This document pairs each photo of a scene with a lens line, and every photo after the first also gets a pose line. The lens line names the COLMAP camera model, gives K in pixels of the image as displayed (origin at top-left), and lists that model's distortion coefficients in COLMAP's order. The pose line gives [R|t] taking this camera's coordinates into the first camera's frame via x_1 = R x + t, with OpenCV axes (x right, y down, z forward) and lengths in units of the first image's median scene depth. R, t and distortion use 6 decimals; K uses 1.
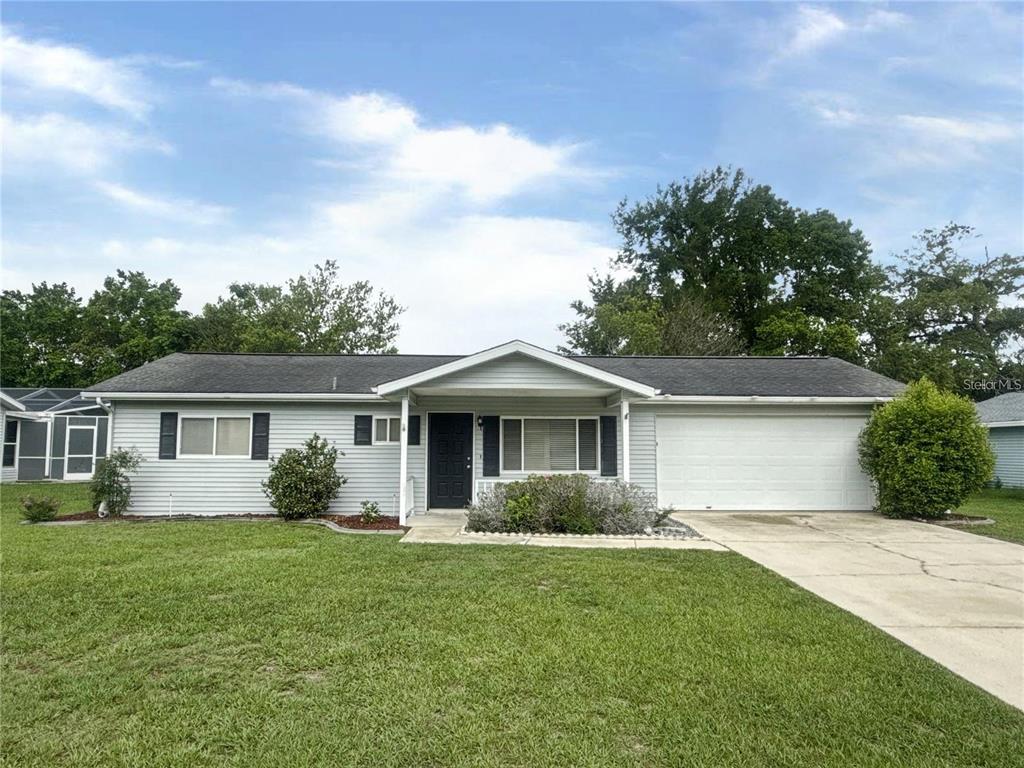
lens RADIAL K [[678.3, 0, 512.5], [0, 678.3, 384.3], [0, 0, 1]] dist [-0.012154, 0.015673]
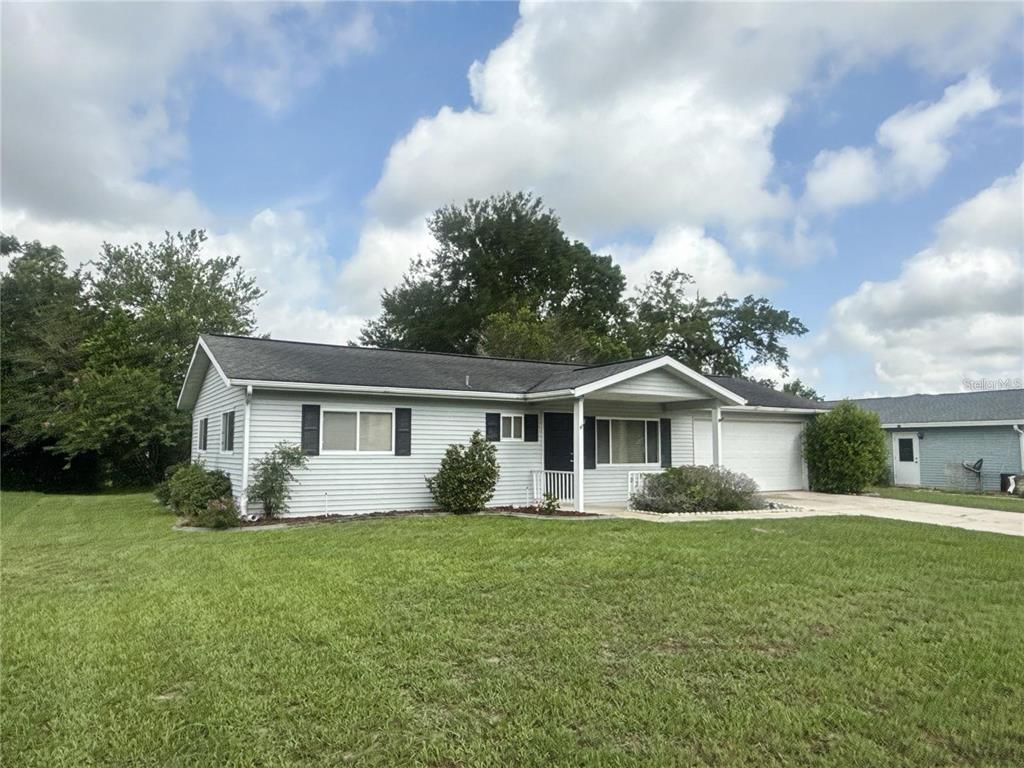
lens RADIAL K [[678.3, 0, 516.5], [0, 678.3, 391.6], [0, 0, 1]] dist [-0.012154, 0.015673]
pose [[0.875255, 0.040276, 0.481981, -0.703858], [-0.047762, 0.998853, 0.003267, 0.007046], [-0.481297, -0.025880, 0.876175, 0.058222]]
